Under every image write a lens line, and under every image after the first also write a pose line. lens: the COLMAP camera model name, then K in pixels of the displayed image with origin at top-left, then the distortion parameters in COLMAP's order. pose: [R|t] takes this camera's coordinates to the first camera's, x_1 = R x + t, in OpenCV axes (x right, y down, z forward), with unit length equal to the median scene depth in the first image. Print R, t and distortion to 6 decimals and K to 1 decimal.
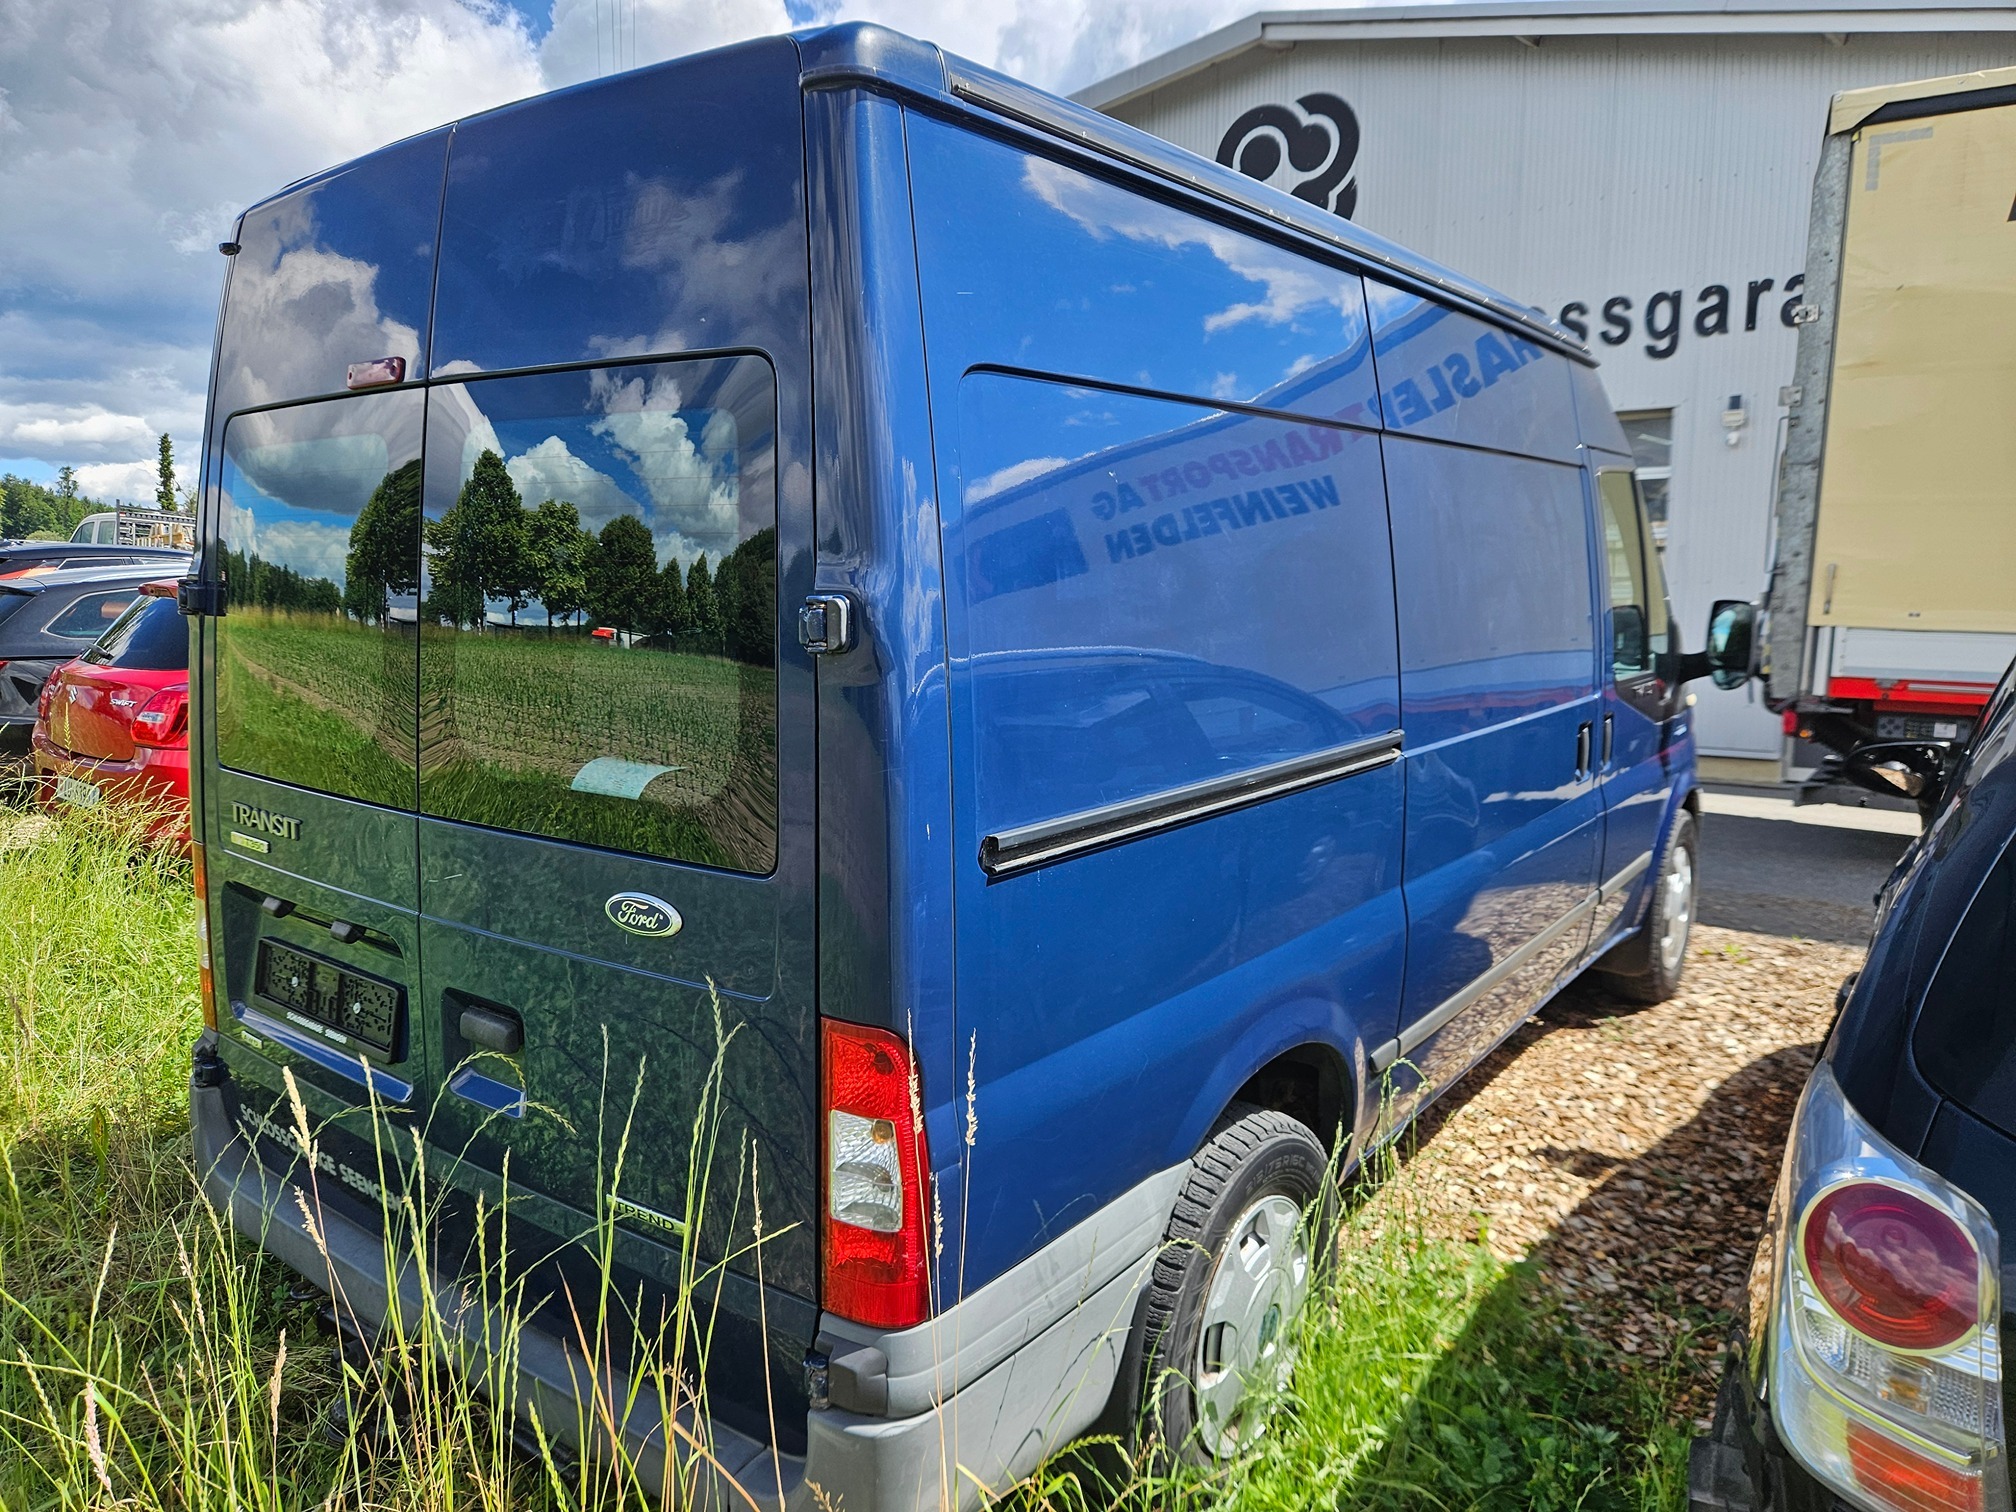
lens RADIAL K [[1344.4, 0, 1015.5], [0, 1344.4, 757.7], [0, 0, 1]] dist [0.094121, -0.082286]
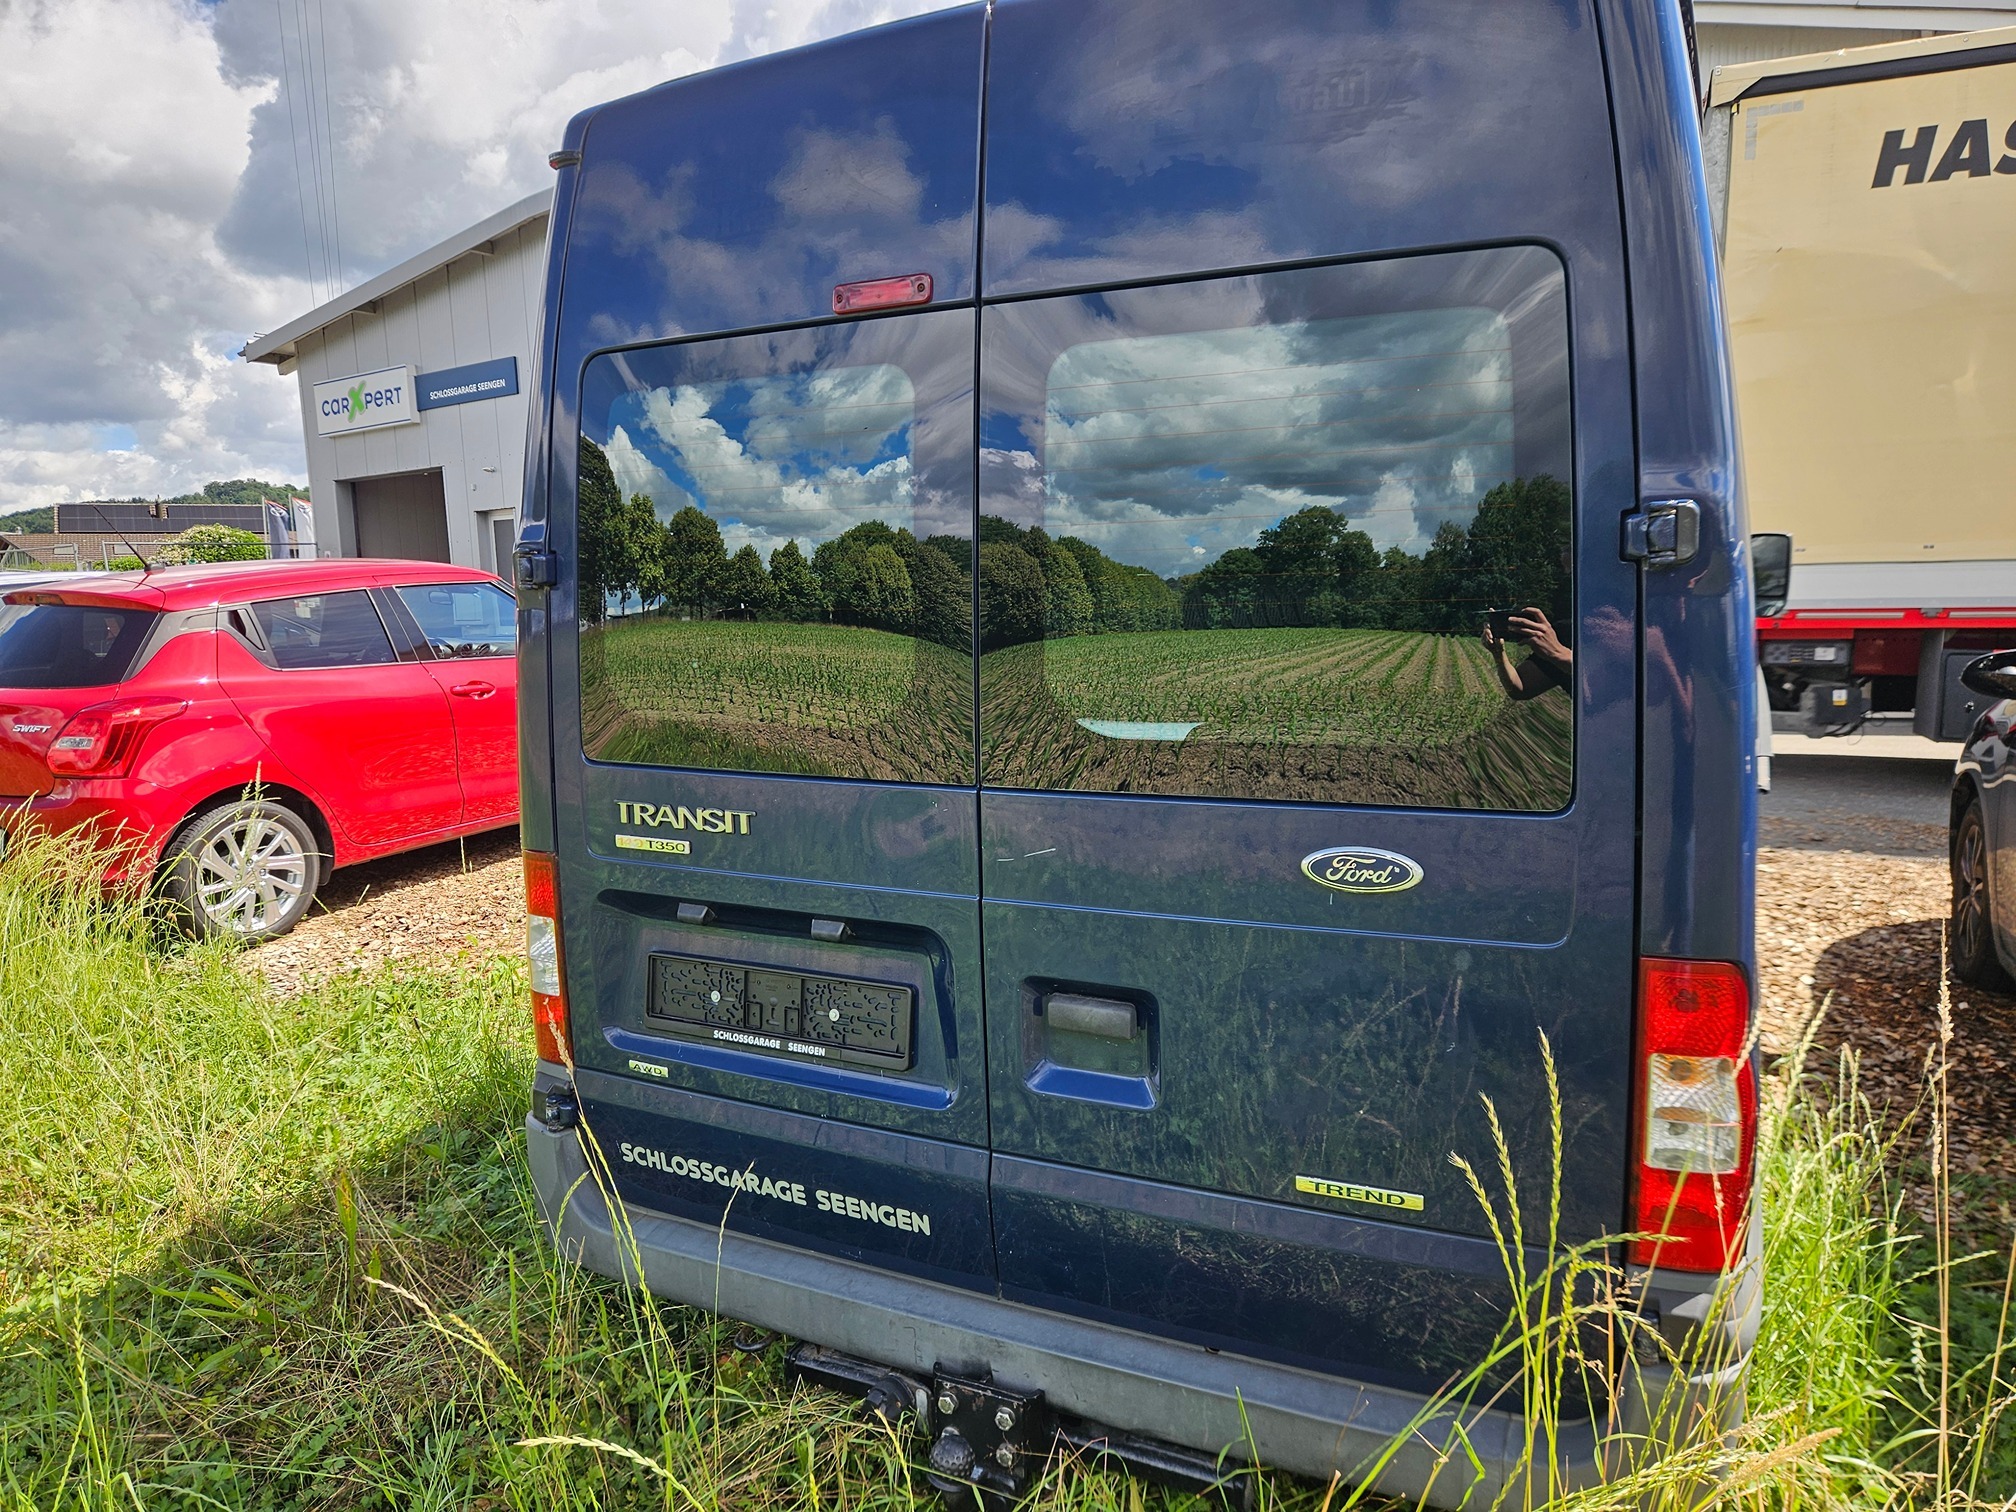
lens RADIAL K [[1346.1, 0, 992.4], [0, 1346.1, 777.5], [0, 0, 1]] dist [0.079329, -0.062339]
pose [[0.978495, -0.069347, 0.194265, -0.301794], [0.064637, 0.997443, 0.030486, 0.003939], [-0.195883, -0.017274, 0.980475, 0.064239]]
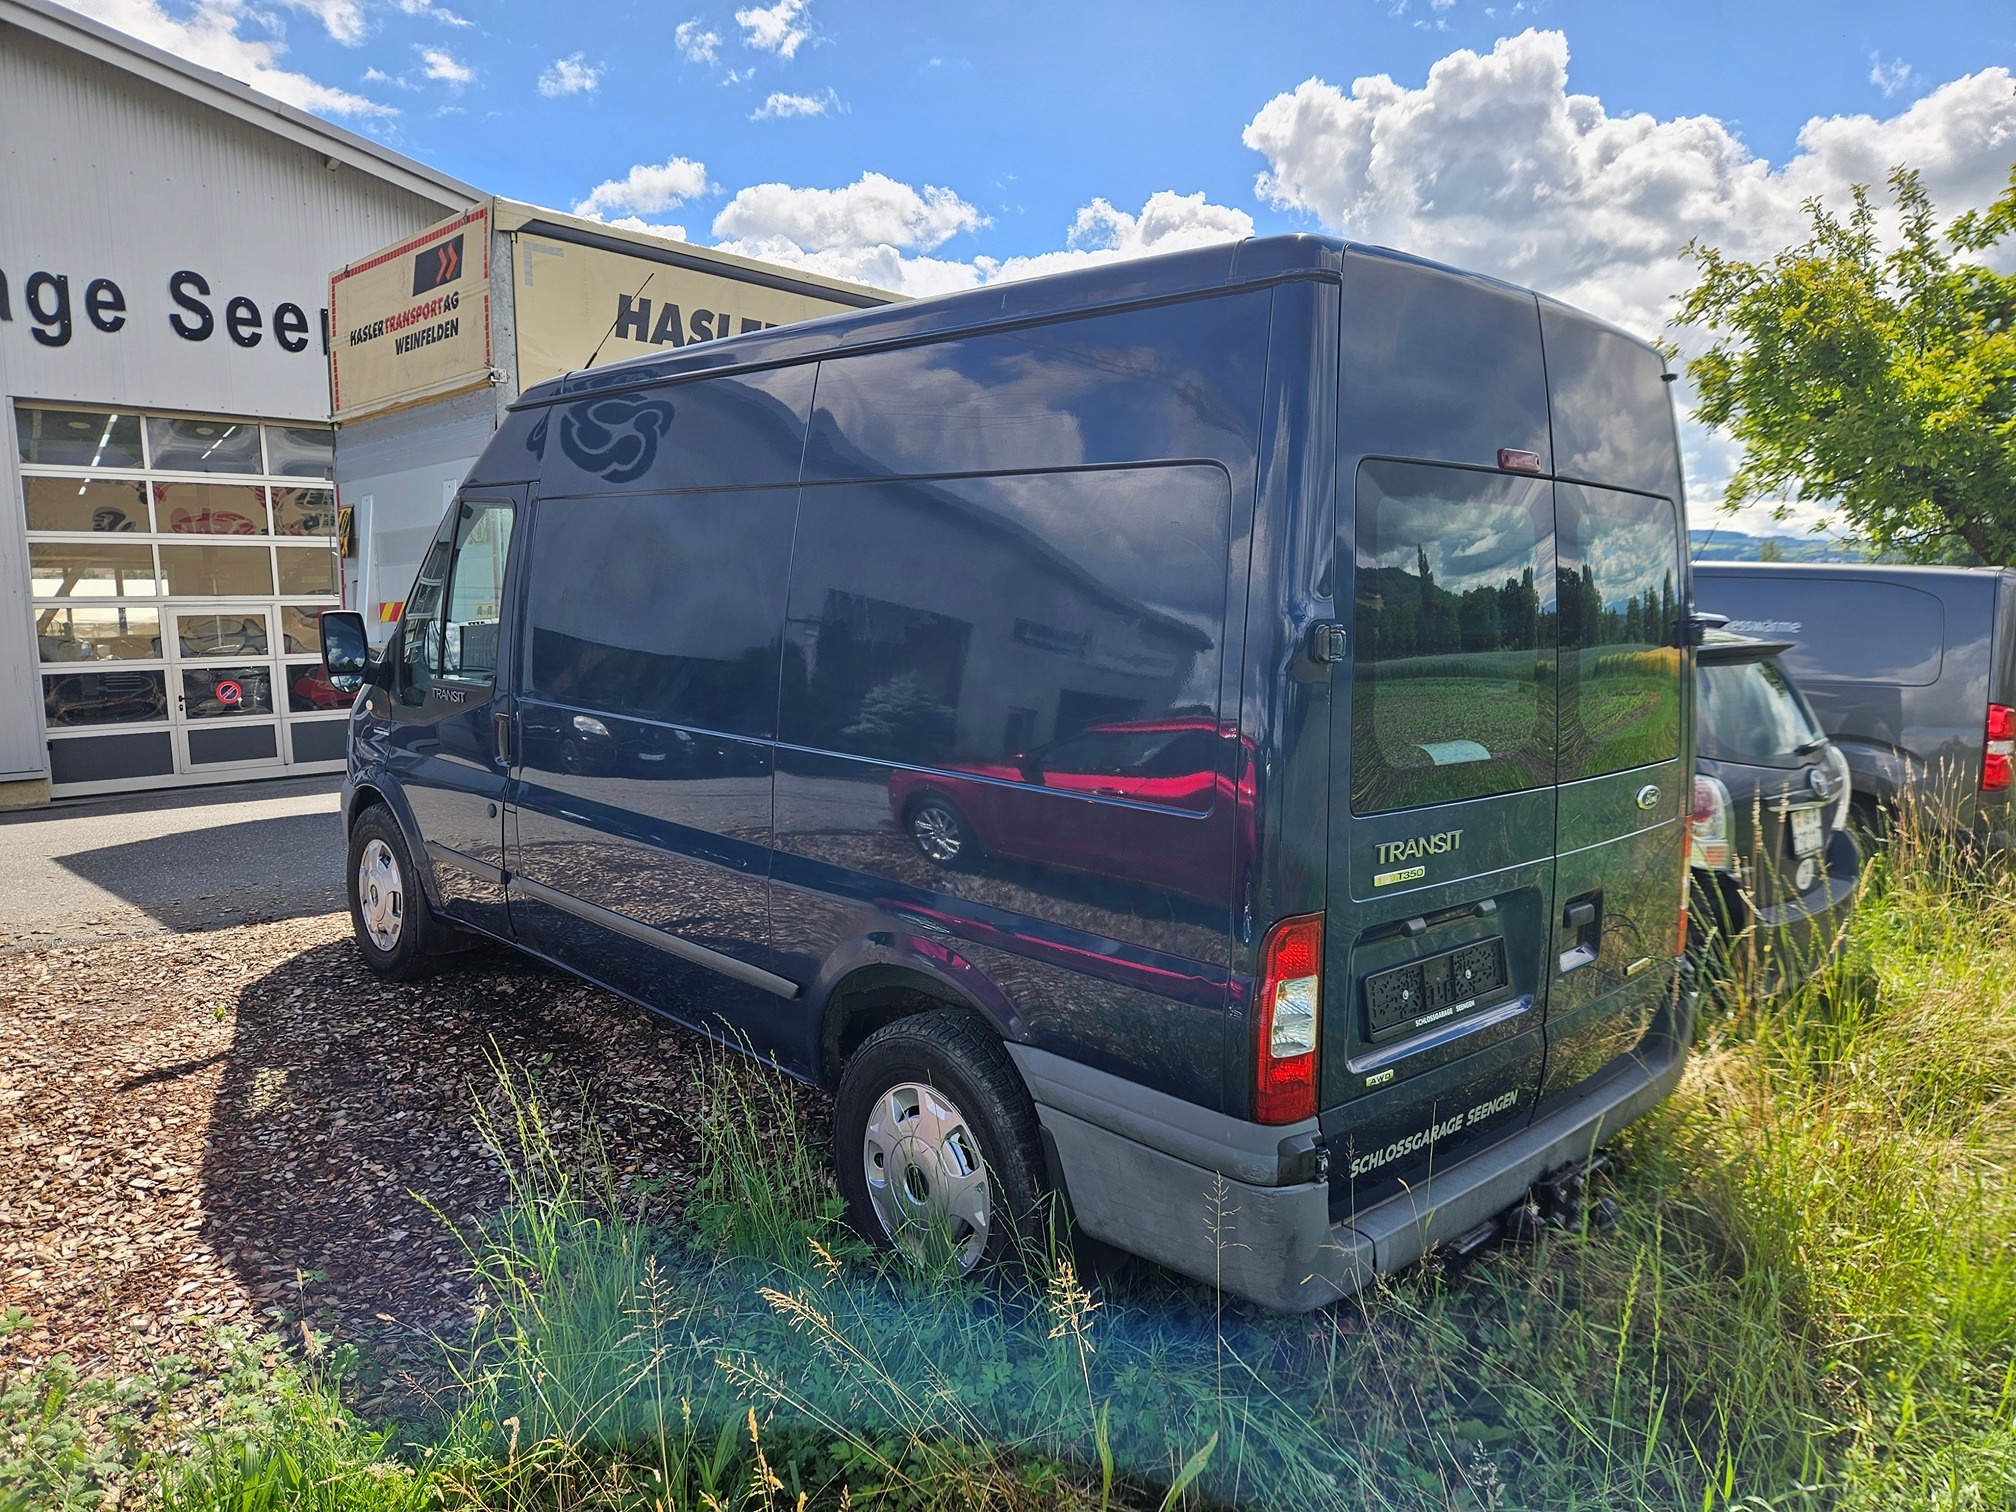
lens RADIAL K [[1344.4, 0, 1015.5], [0, 1344.4, 757.7], [0, 0, 1]] dist [0.094121, -0.082286]
pose [[0.148165, -0.124315, 0.981118, -0.941833], [0.124668, 0.986502, 0.106171, -0.101031], [-0.981073, 0.106583, 0.161663, 0.657271]]
